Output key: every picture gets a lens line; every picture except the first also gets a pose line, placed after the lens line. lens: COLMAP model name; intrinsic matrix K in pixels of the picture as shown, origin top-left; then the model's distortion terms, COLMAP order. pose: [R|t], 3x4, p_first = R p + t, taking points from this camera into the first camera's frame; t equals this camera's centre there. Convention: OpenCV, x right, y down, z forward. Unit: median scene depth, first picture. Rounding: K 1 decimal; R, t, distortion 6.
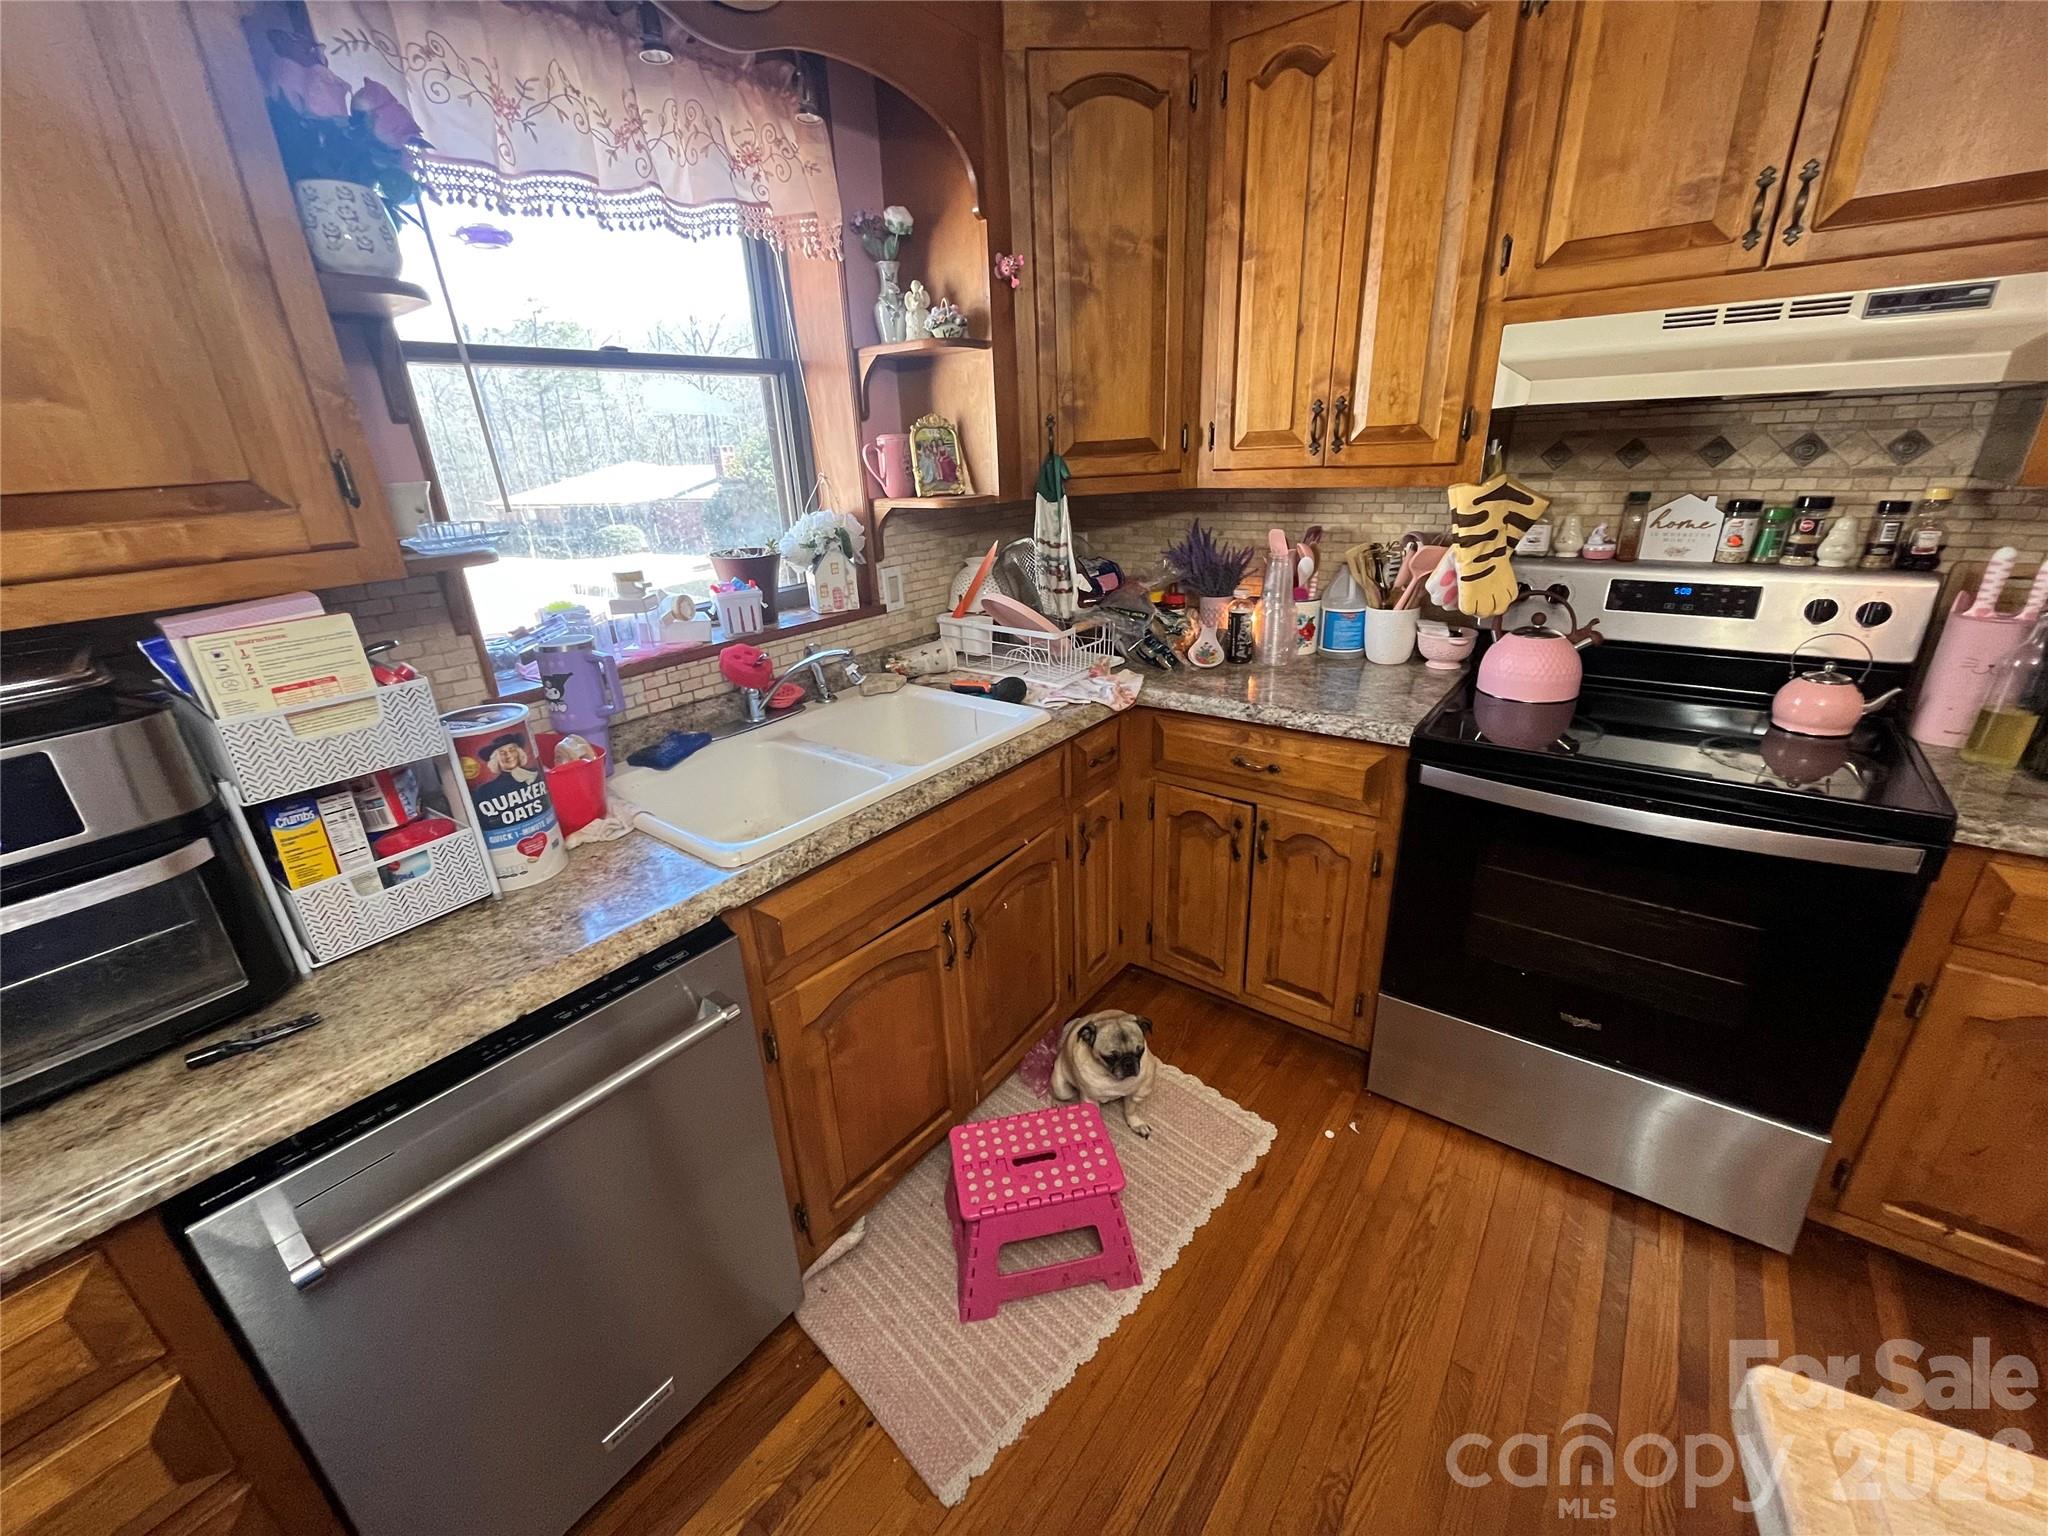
lens RADIAL K [[825.2, 0, 1018.7], [0, 825.2, 765.9], [0, 0, 1]] dist [-0.000892, -0.000385]
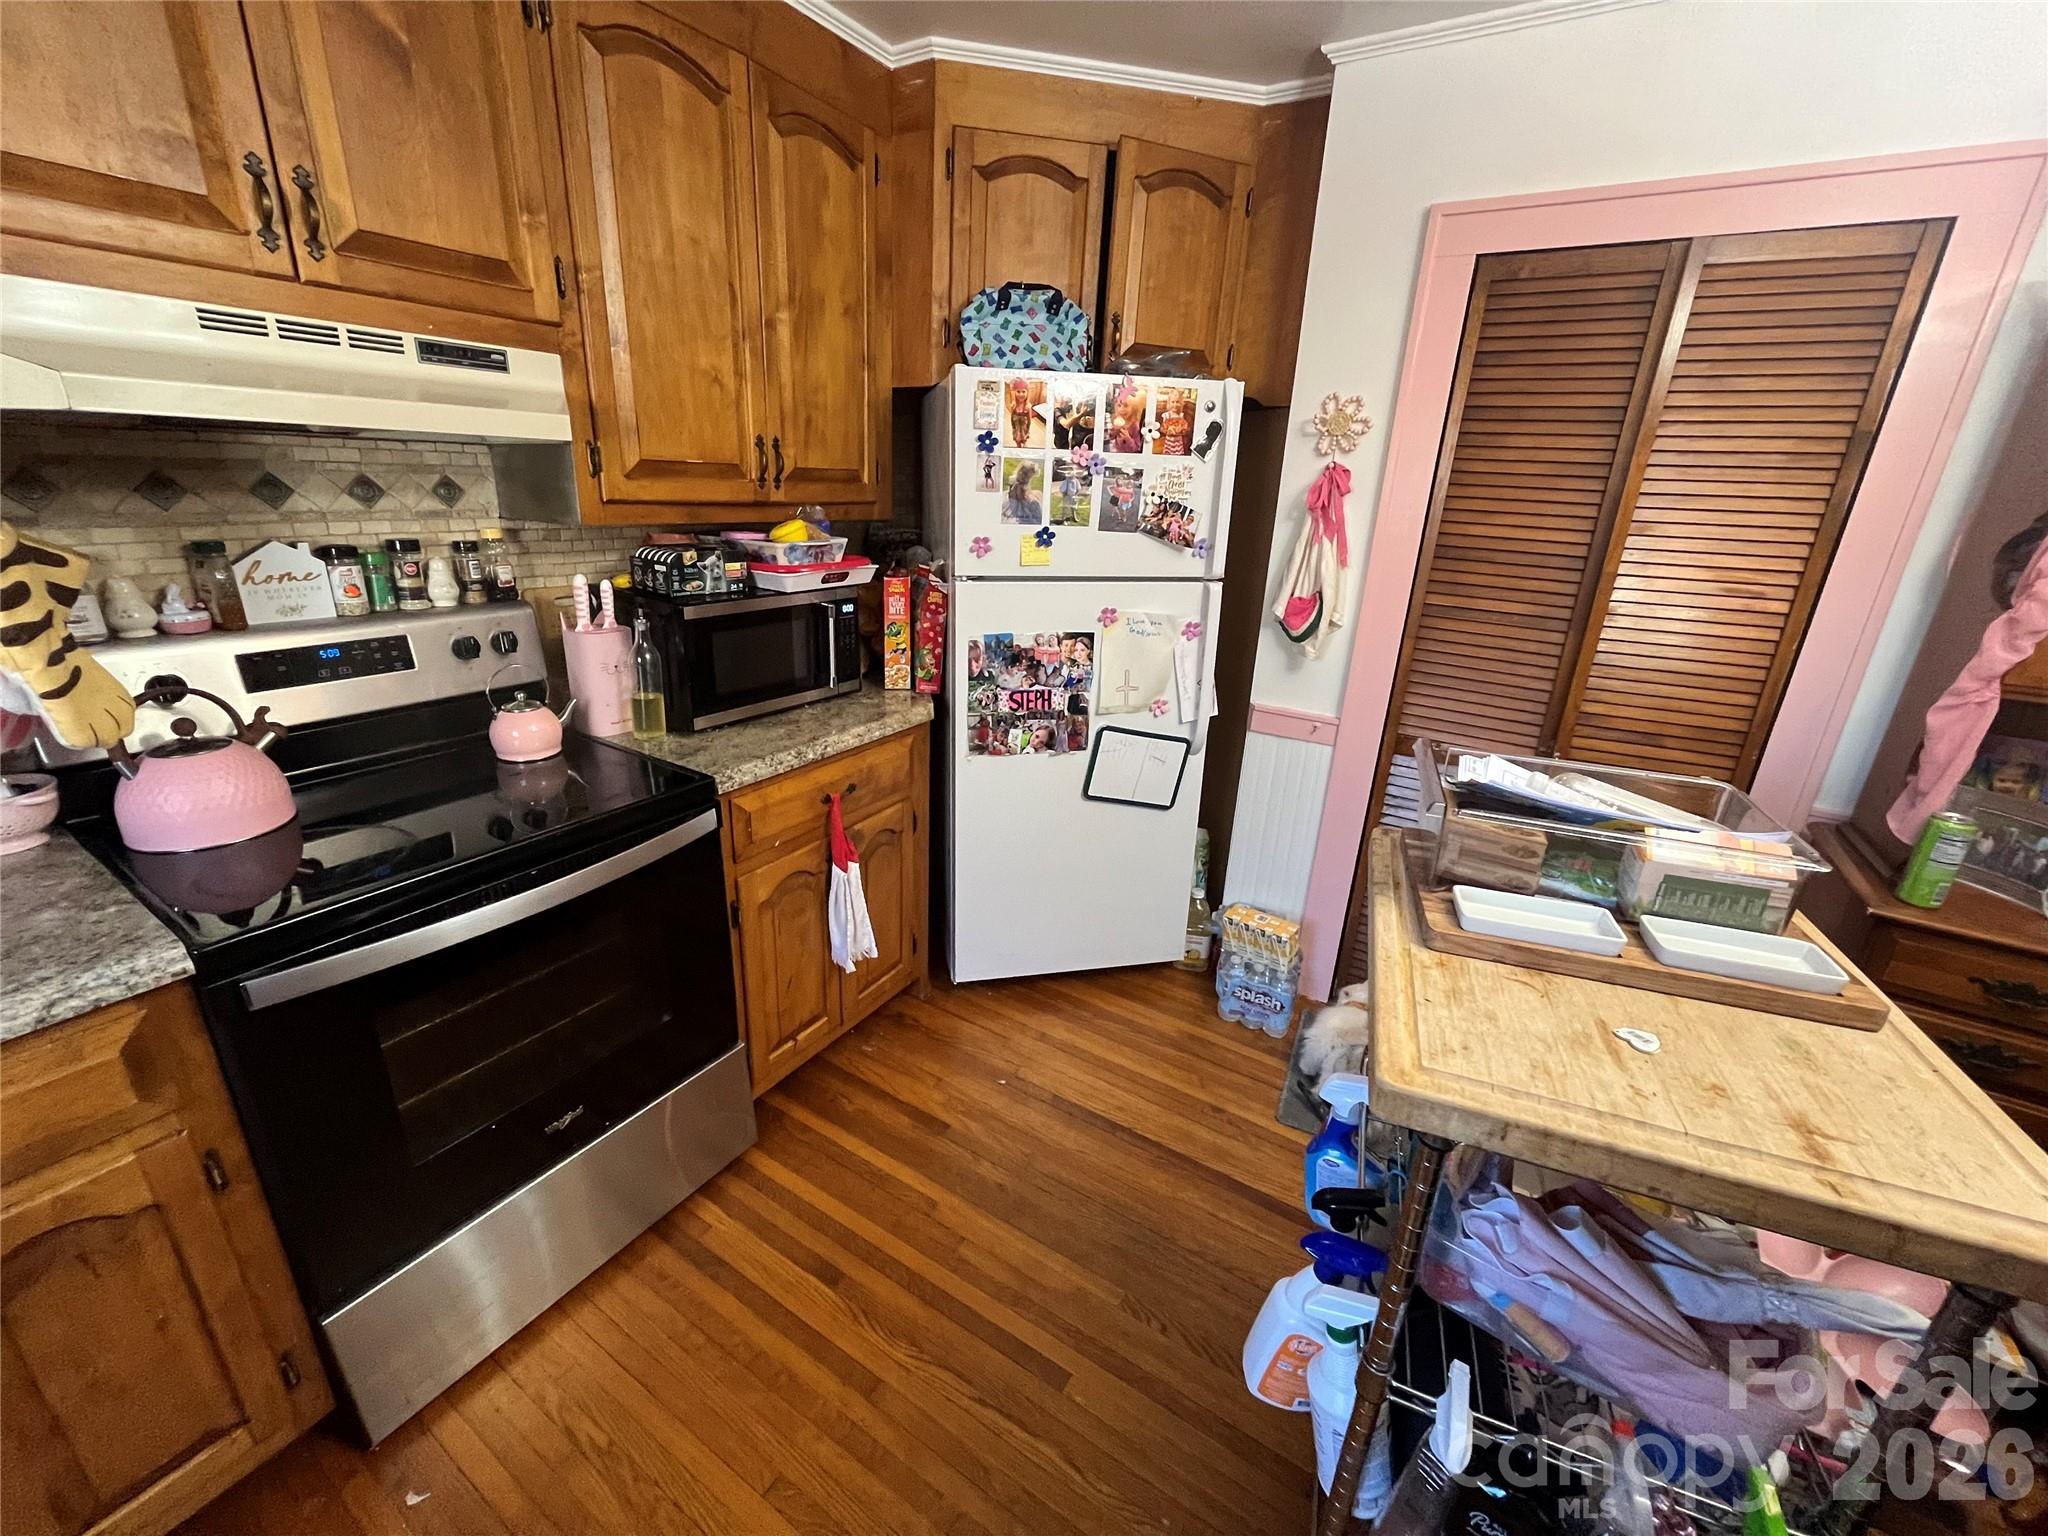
lens RADIAL K [[825.2, 0, 1017.4], [0, 825.2, 766.6], [0, 0, 1]] dist [-0.000892, -0.000385]
pose [[-0.088778, -0.293879, 0.951711, -0.101028], [0.332861, 0.891799, 0.306429, -0.140042], [-0.938788, 0.343991, 0.018649, 0.380971]]
